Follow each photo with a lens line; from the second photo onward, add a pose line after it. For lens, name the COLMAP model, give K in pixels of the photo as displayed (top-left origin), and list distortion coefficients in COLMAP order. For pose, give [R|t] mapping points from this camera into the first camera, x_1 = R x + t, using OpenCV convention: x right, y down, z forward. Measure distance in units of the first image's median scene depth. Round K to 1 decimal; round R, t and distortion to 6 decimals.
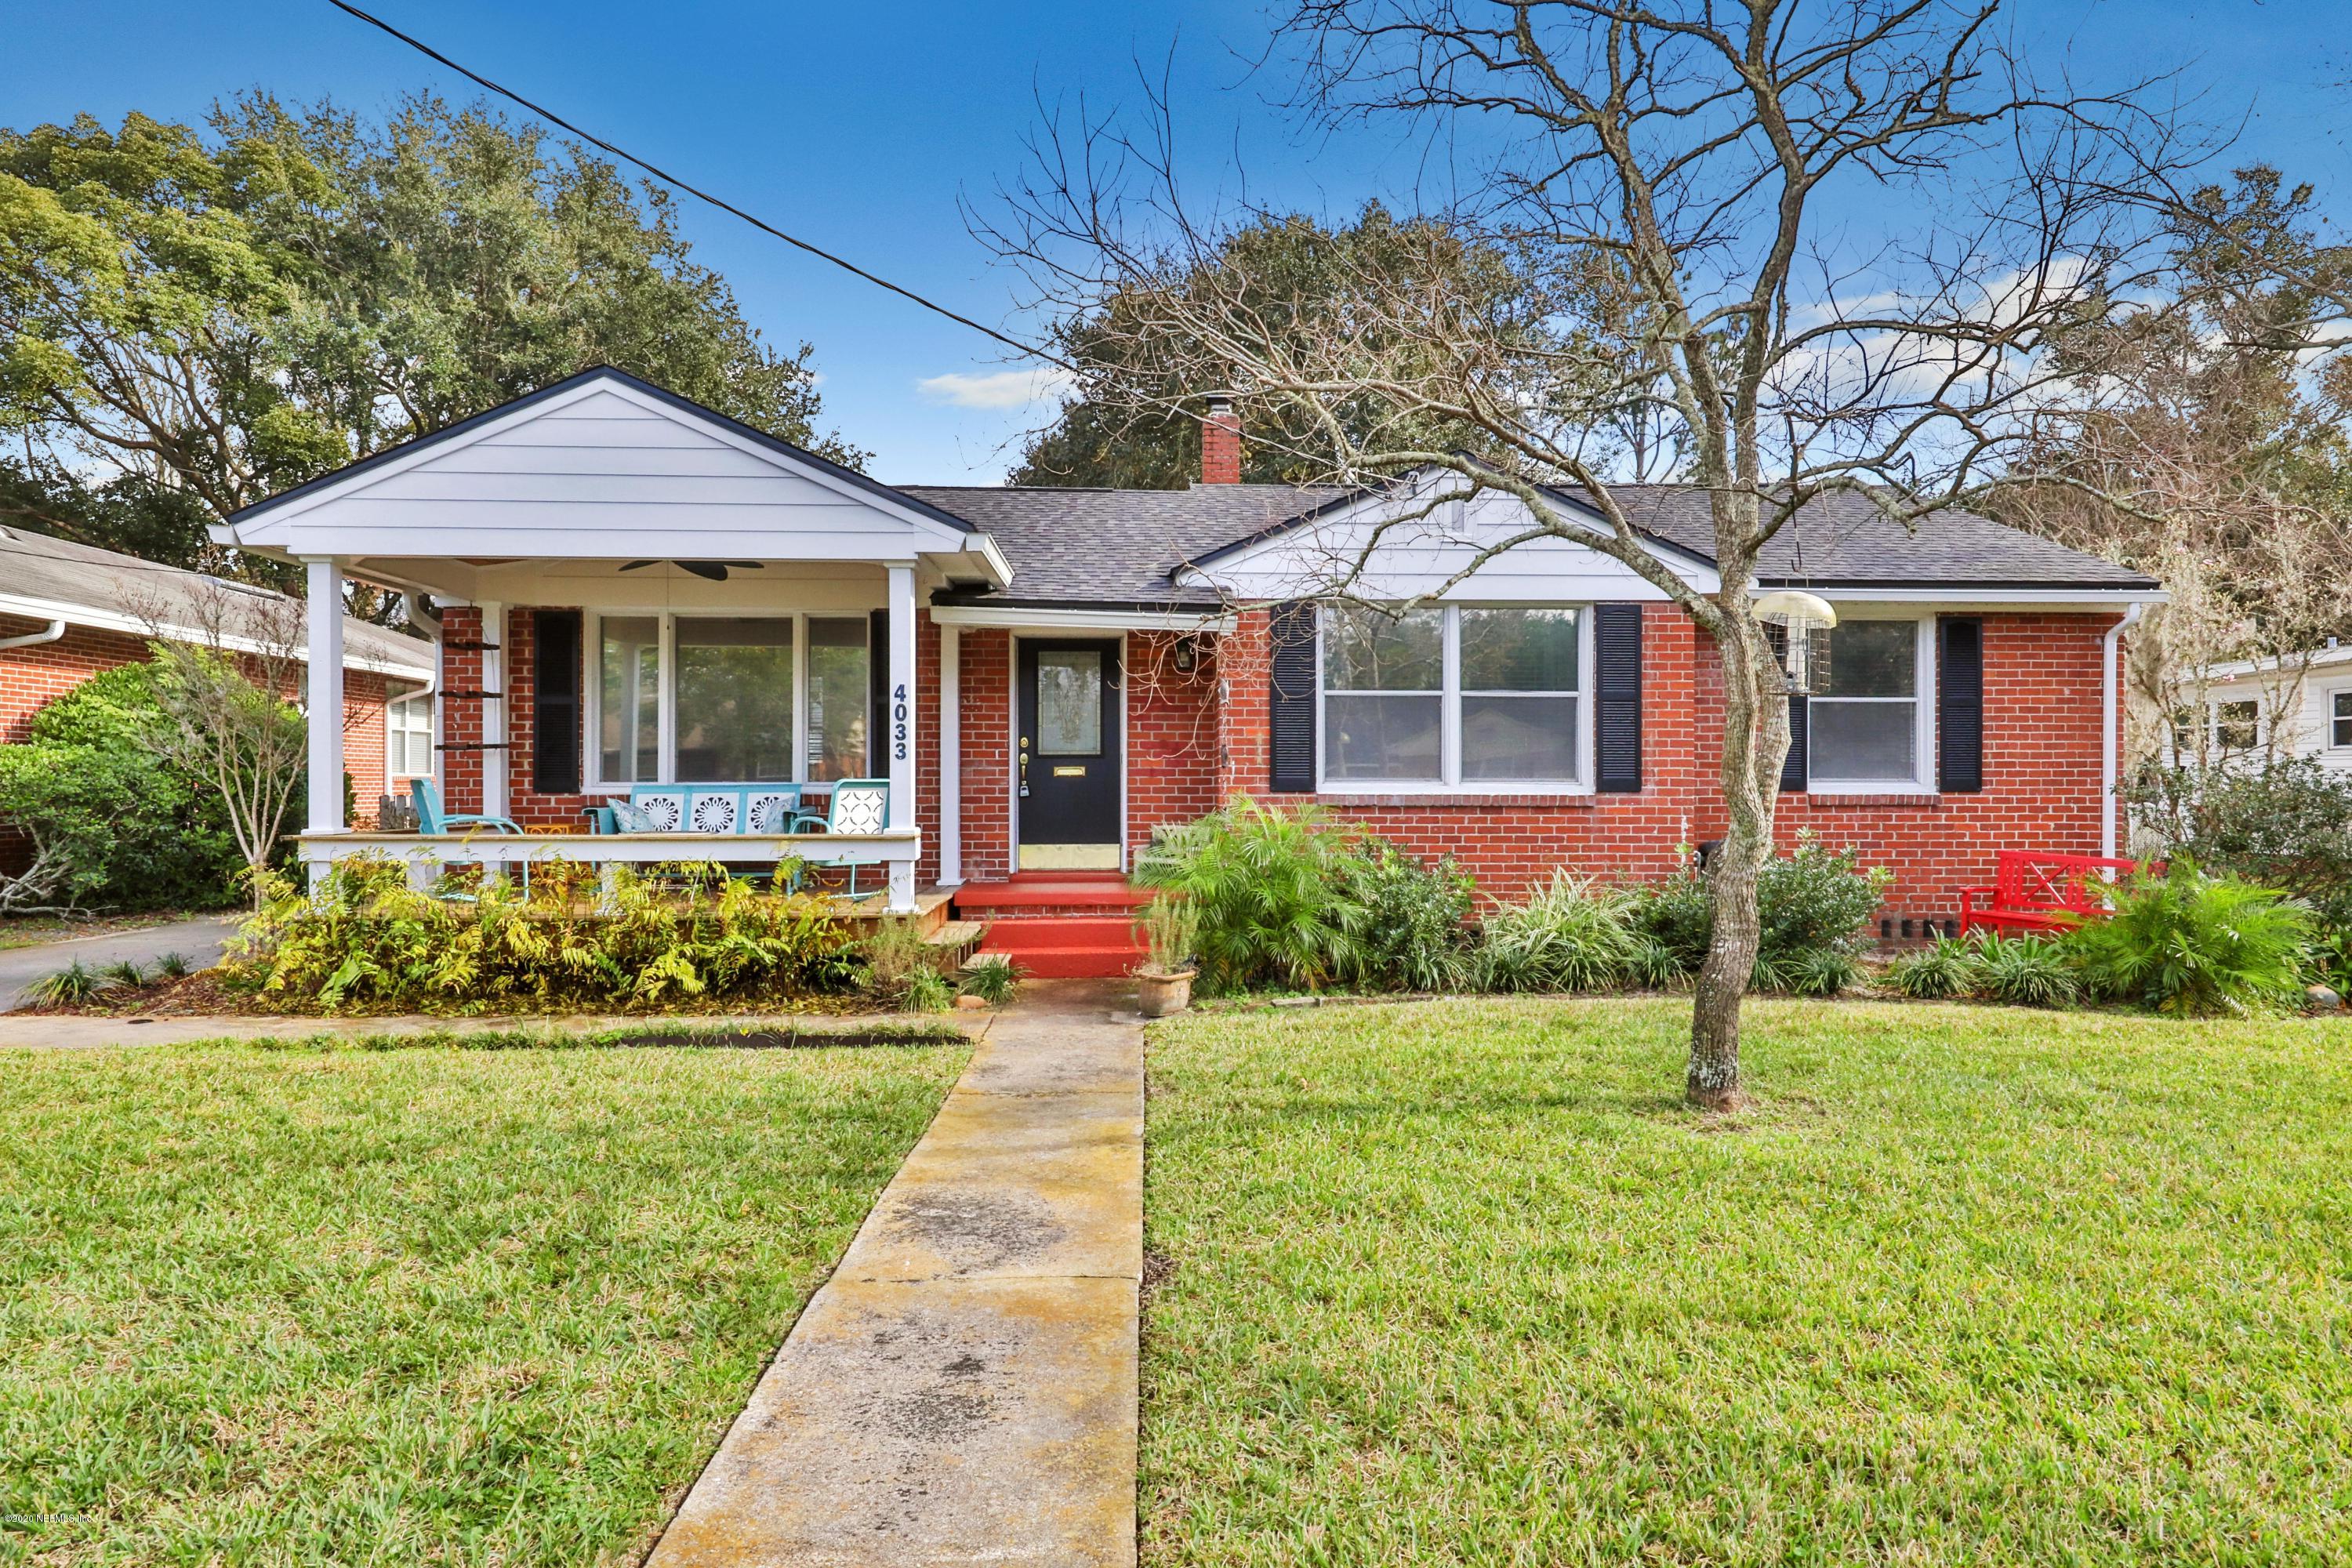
lens RADIAL K [[1351.4, 0, 1189.8], [0, 1351.4, 791.0], [0, 0, 1]] dist [0.019059, -0.000794]
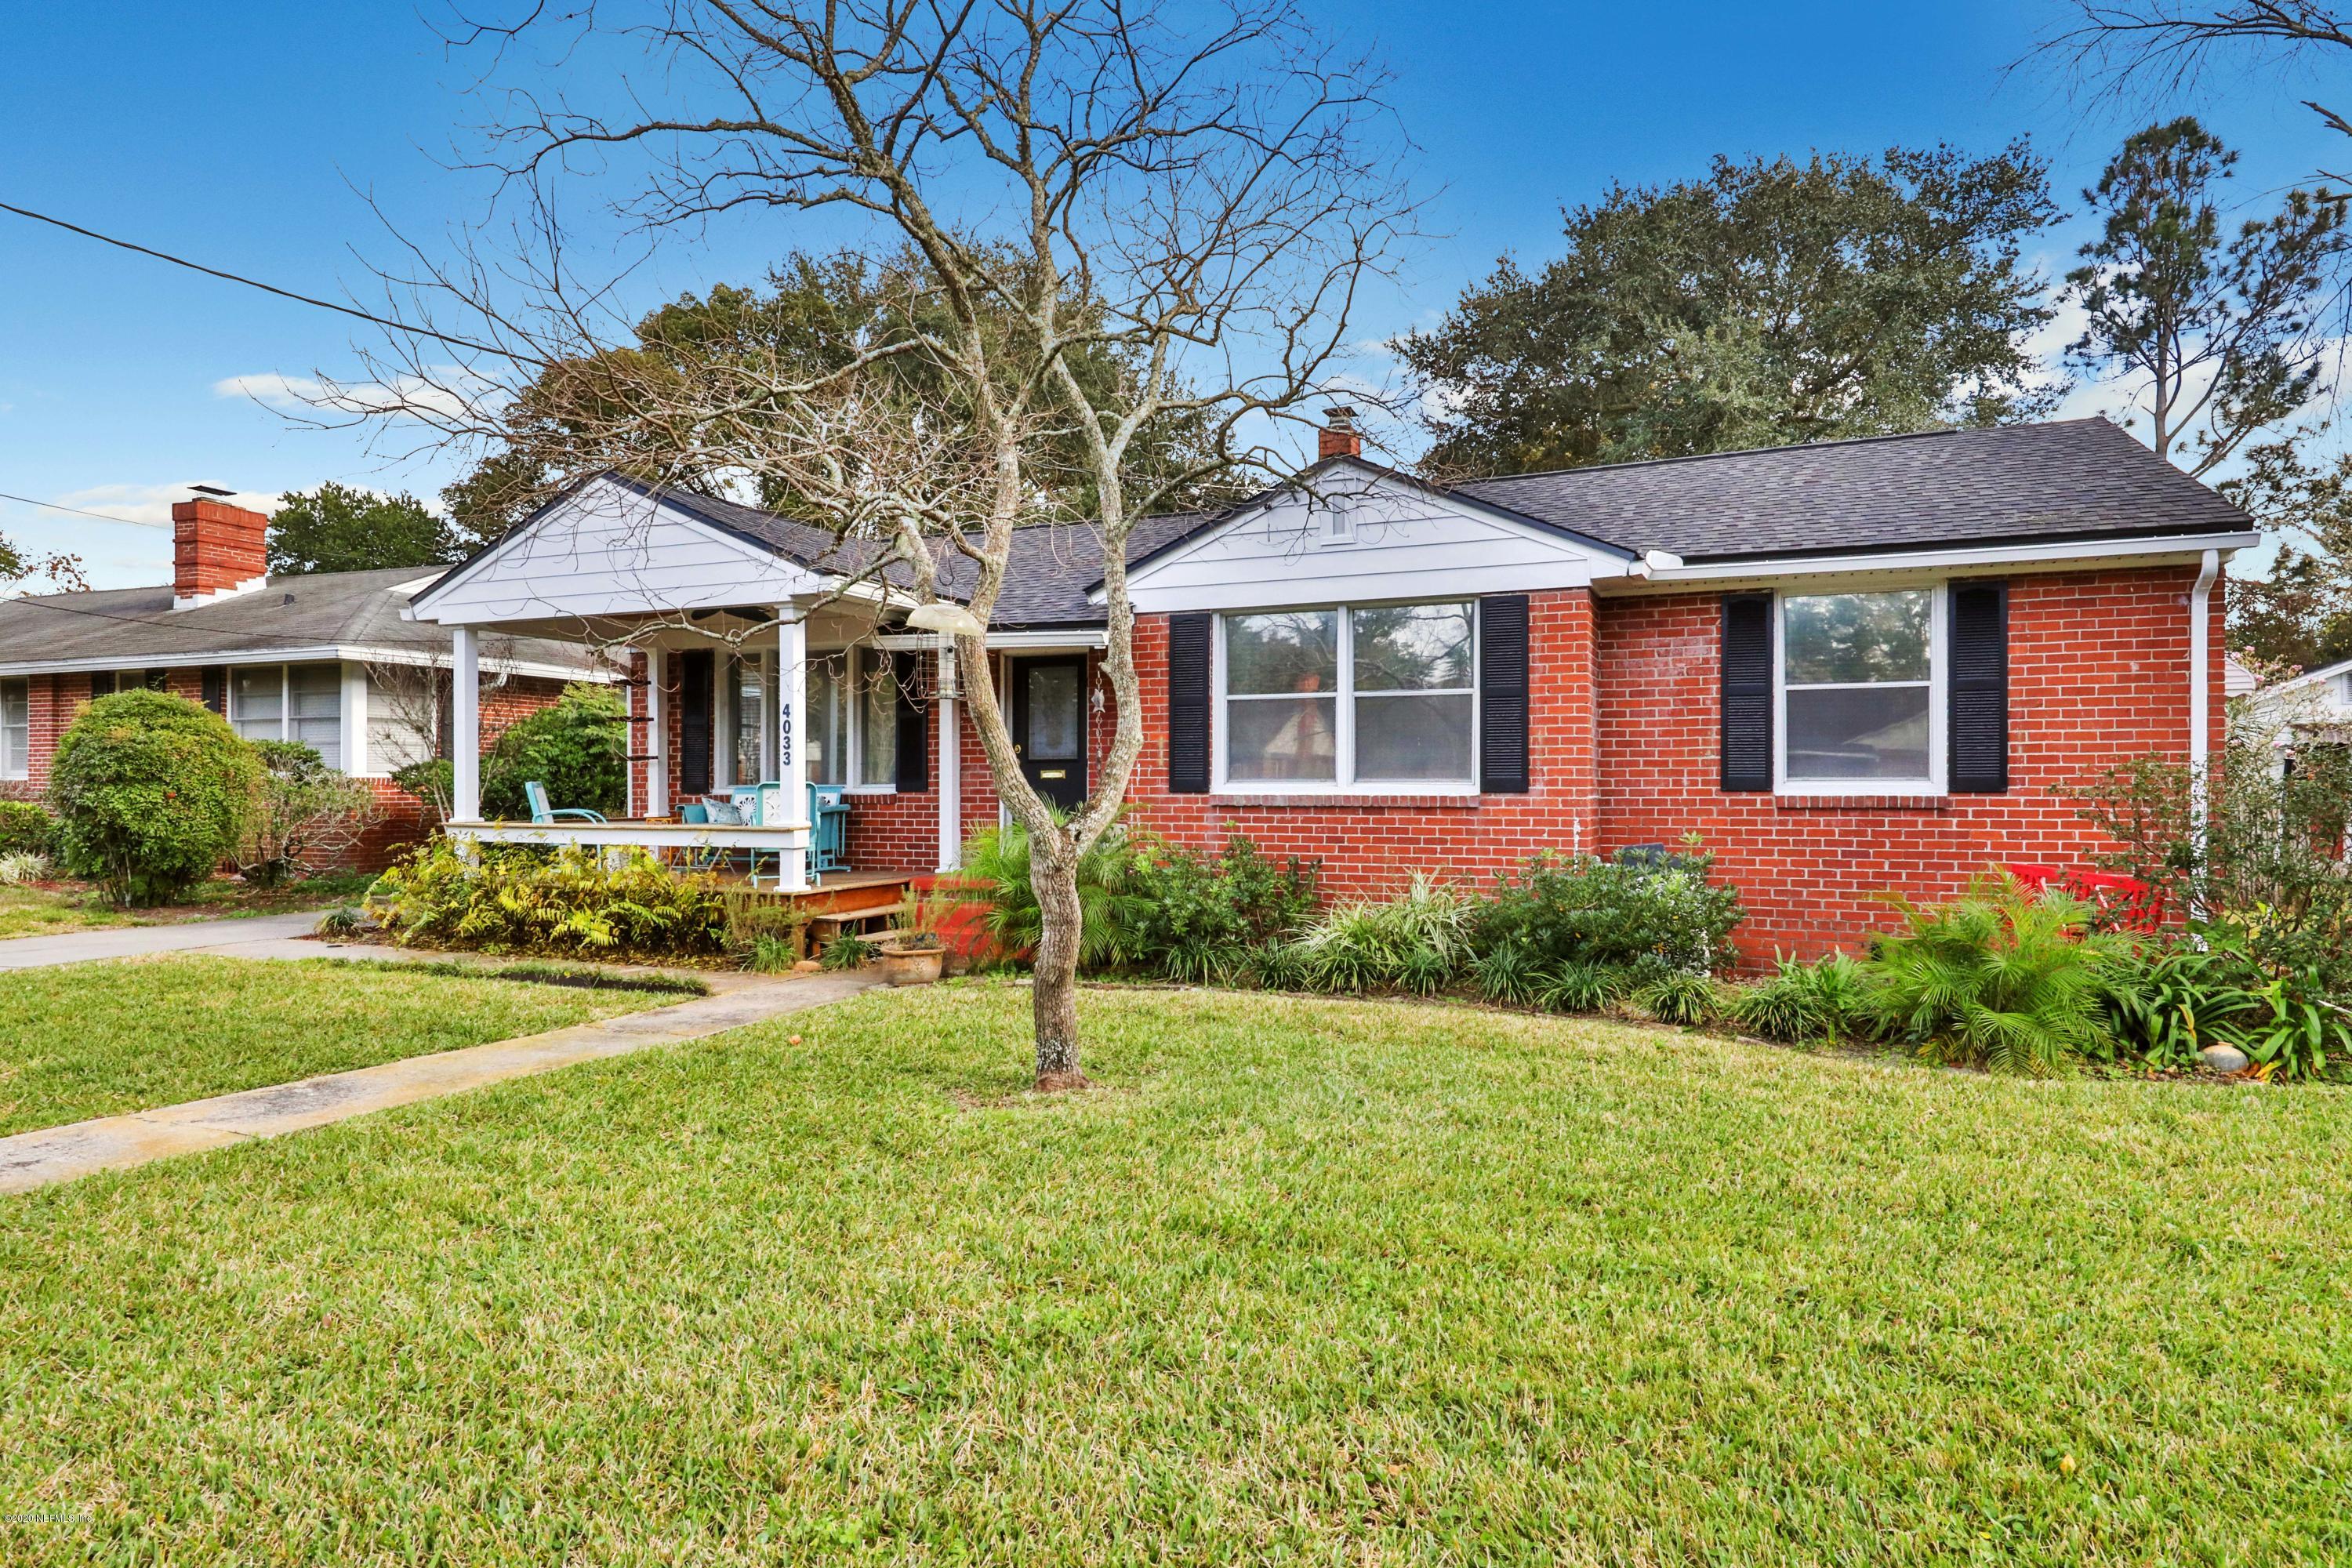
lens RADIAL K [[1351.4, 0, 1199.0], [0, 1351.4, 779.7], [0, 0, 1]] dist [0.019059, -0.000794]
pose [[0.903737, -0.004588, -0.428064, 0.529183], [-0.000574, 0.999929, -0.011931, 0.003156], [0.428088, 0.011028, 0.903670, 0.049037]]
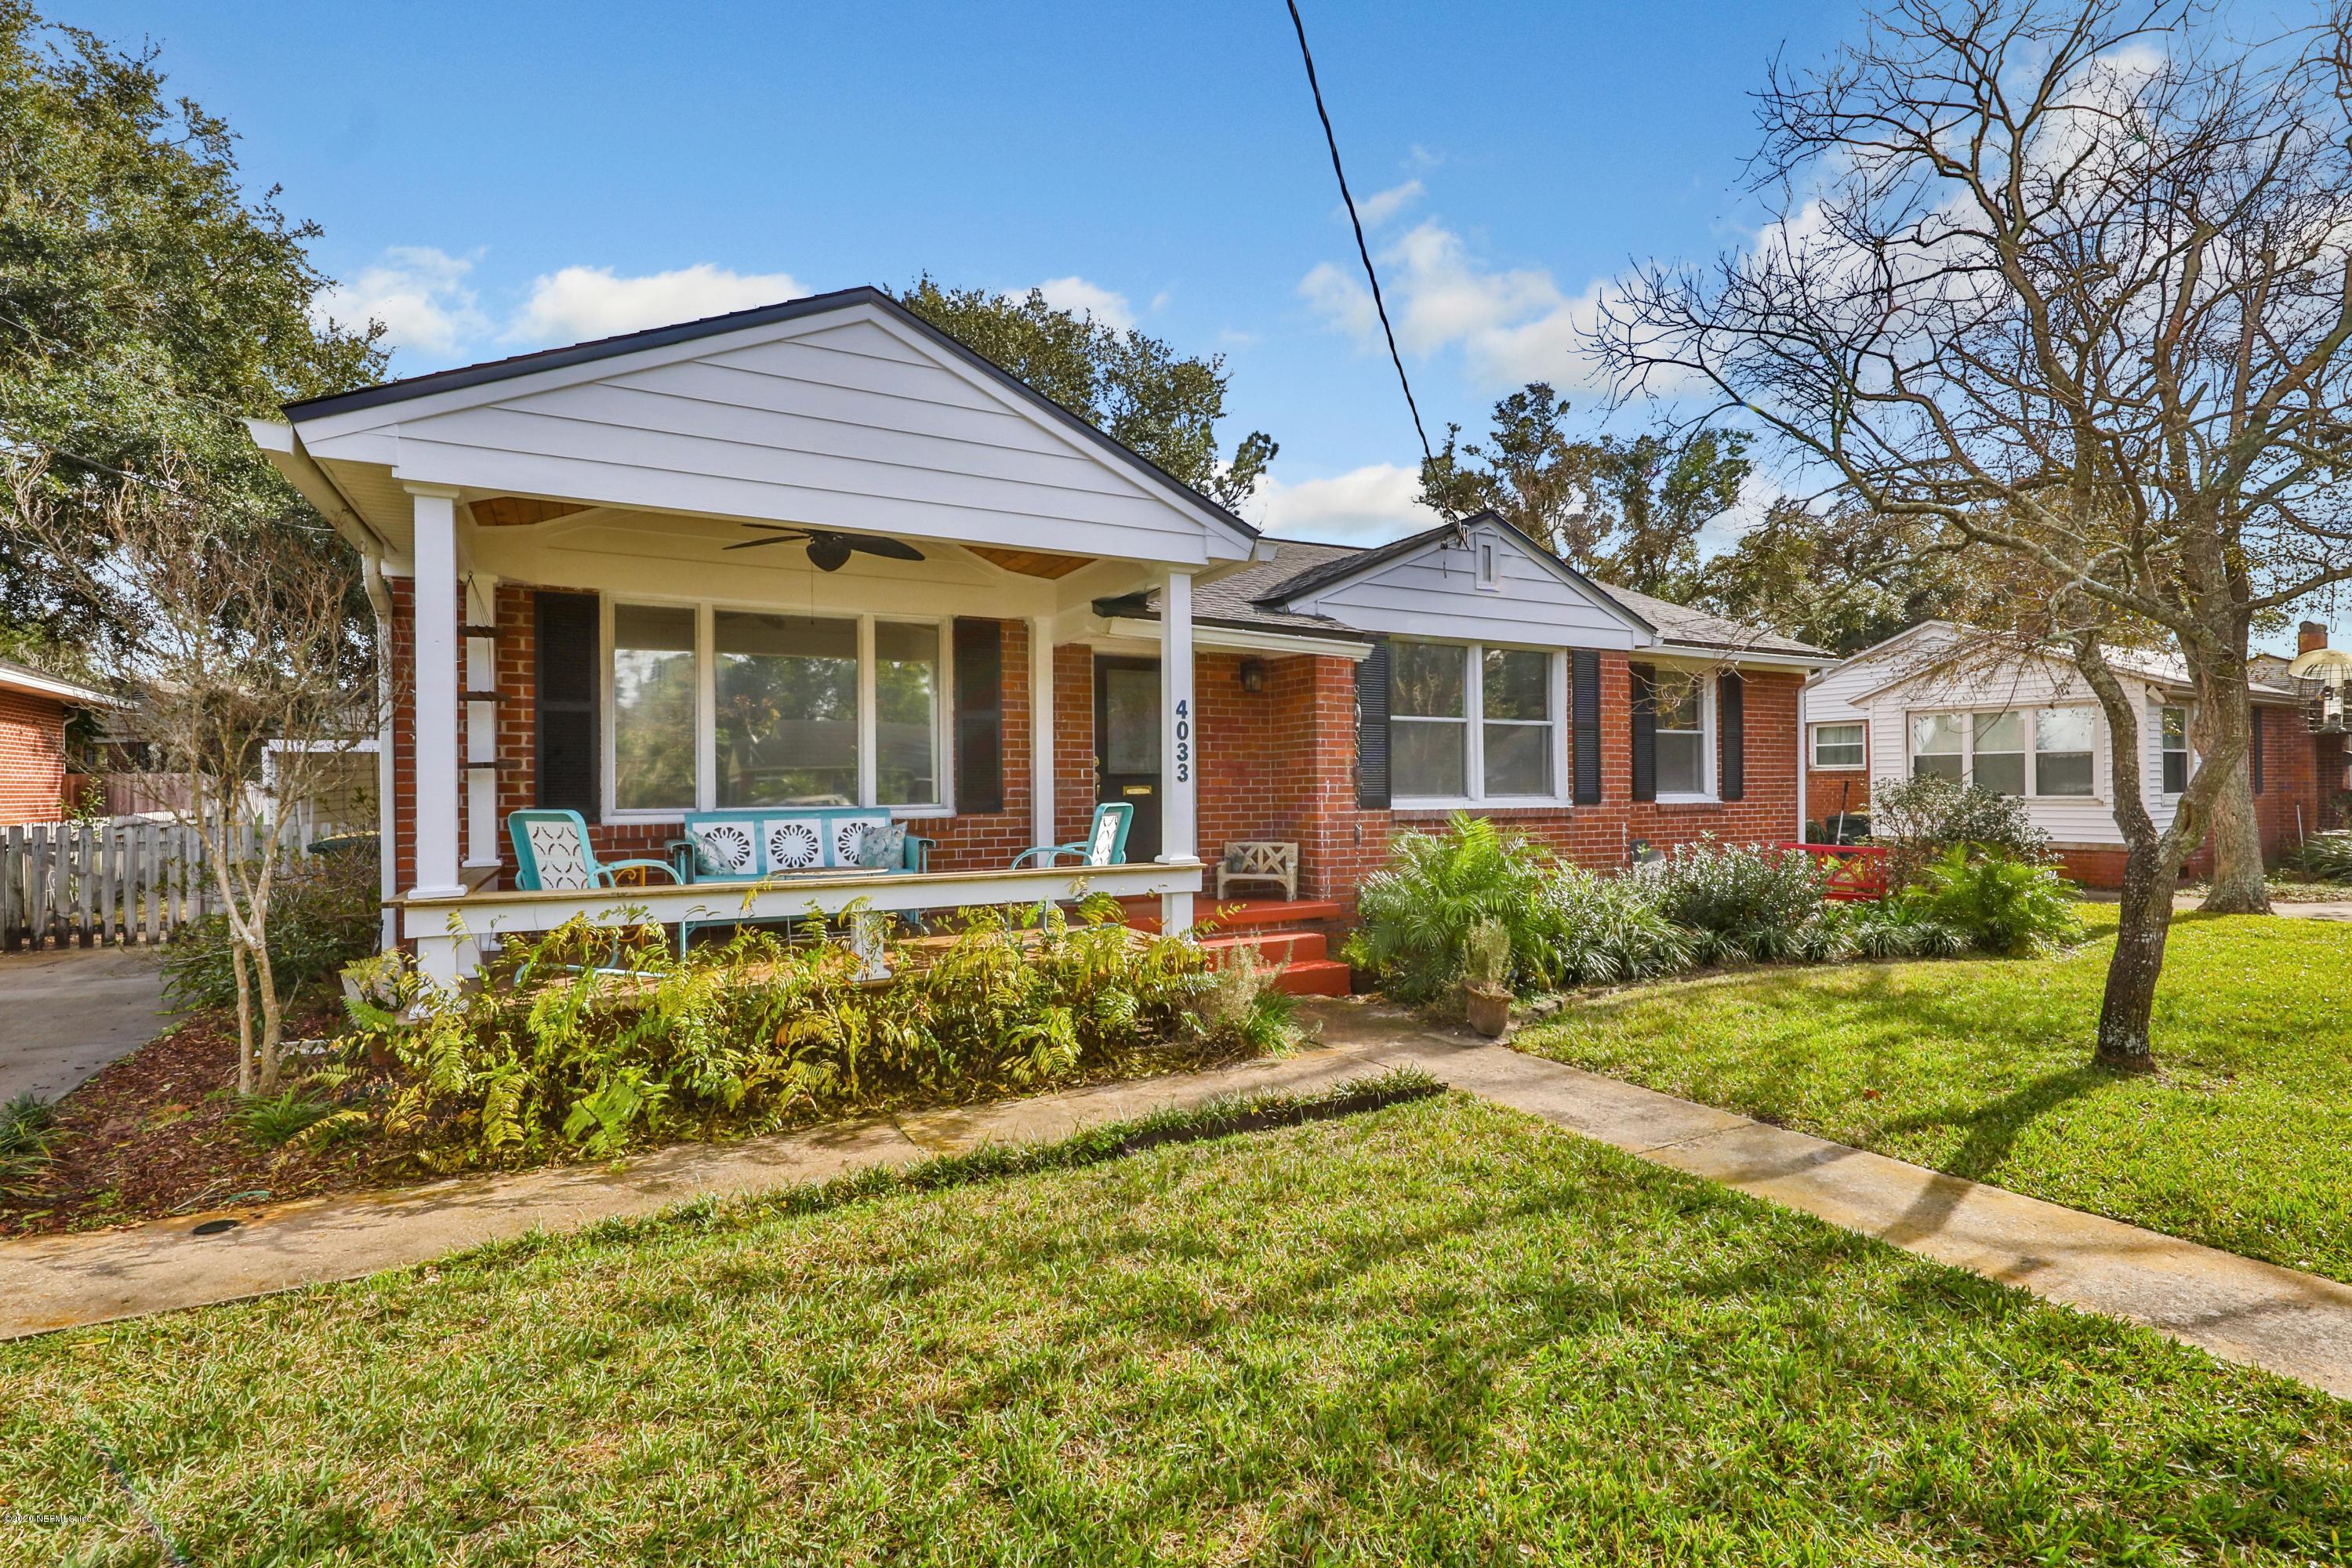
lens RADIAL K [[1099.4, 0, 1178.9], [0, 1099.4, 790.0], [0, 0, 1]] dist [0.016516, 0.000248]
pose [[0.895034, -0.007530, 0.445934, -0.451084], [0.010080, 0.999944, -0.003348, -0.012965], [-0.445884, 0.007491, 0.895059, 0.277827]]
